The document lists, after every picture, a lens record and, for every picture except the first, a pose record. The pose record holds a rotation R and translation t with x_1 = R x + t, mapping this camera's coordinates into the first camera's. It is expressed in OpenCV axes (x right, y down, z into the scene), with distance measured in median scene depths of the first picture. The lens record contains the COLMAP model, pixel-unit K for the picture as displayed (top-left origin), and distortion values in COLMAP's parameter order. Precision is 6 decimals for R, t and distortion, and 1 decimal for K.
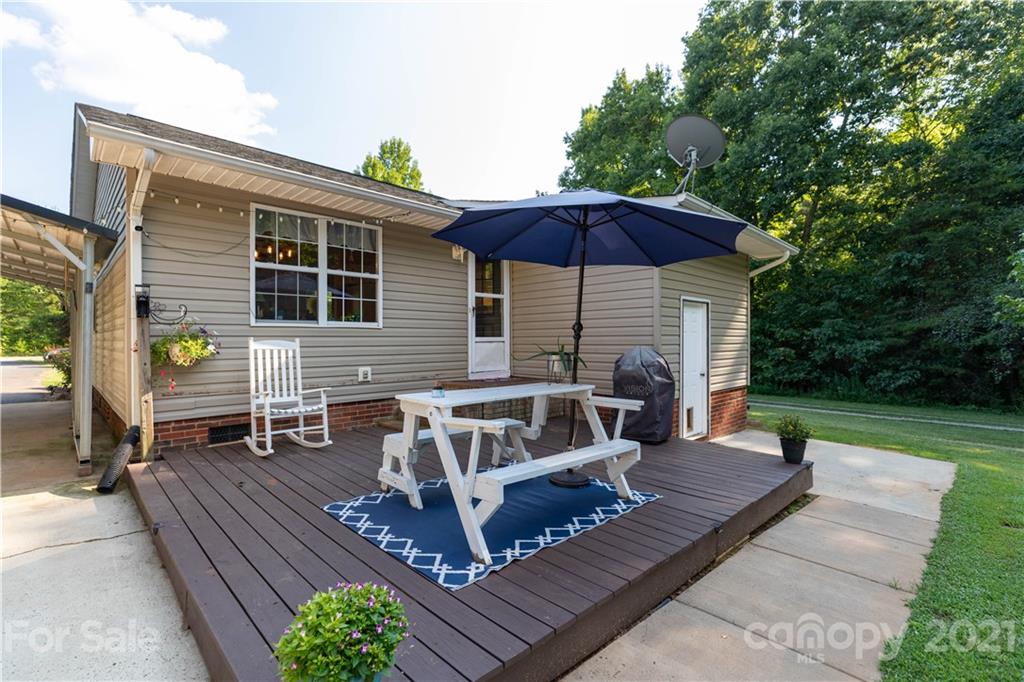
lens RADIAL K [[461.1, 0, 511.1], [0, 461.1, 336.9], [0, 0, 1]] dist [0.002155, -0.000290]
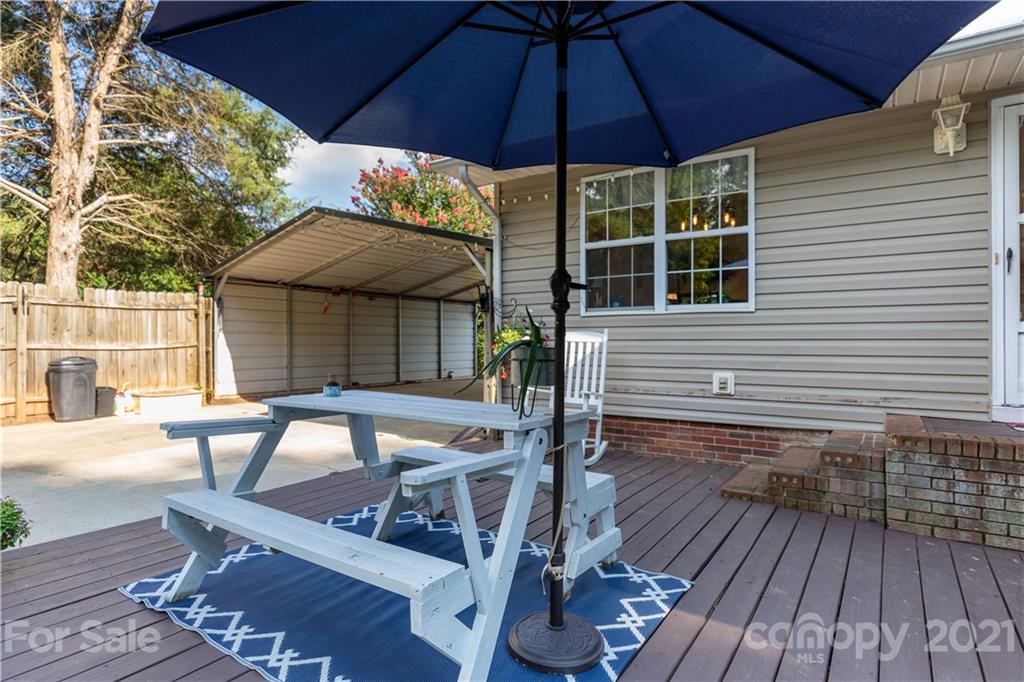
lens RADIAL K [[562.4, 0, 508.8], [0, 562.4, 341.0], [0, 0, 1]] dist [0.003365, 0.002007]
pose [[0.202376, -0.000454, -0.979308, 0.456375], [0.004853, 0.999988, 0.000539, 0.022295], [0.979296, -0.004861, 0.202376, 0.616960]]
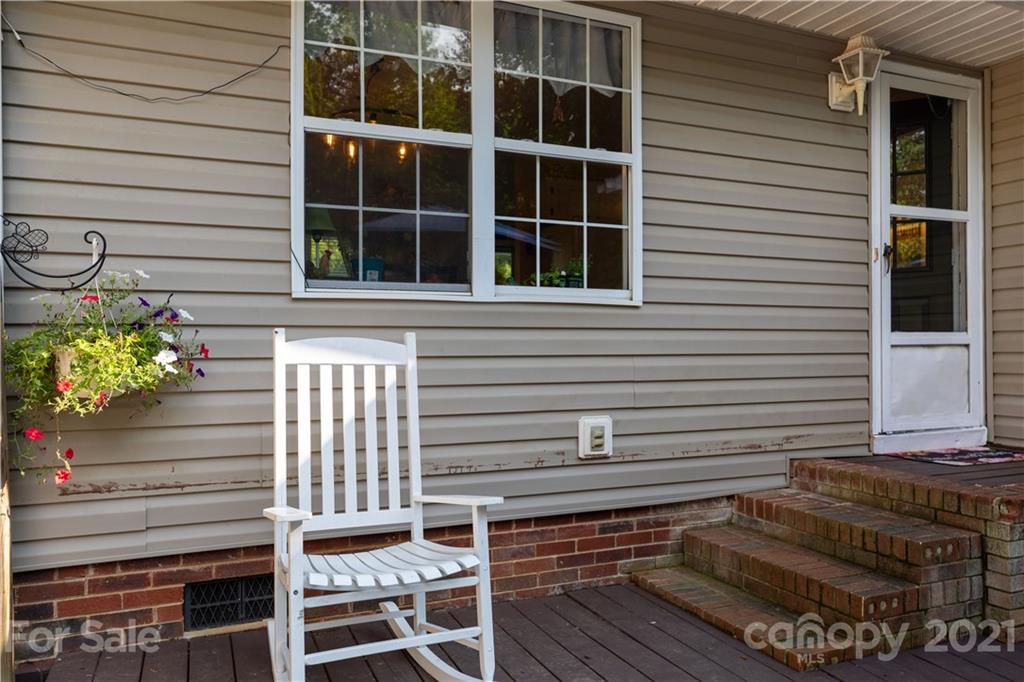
lens RADIAL K [[742.5, 0, 507.5], [0, 742.5, 343.6], [0, 0, 1]] dist [0.003178, -0.001923]
pose [[0.929198, -0.001768, -0.369578, -0.193758], [0.002573, 0.999995, 0.001684, 0.010373], [0.369574, -0.002516, 0.929198, 0.511614]]
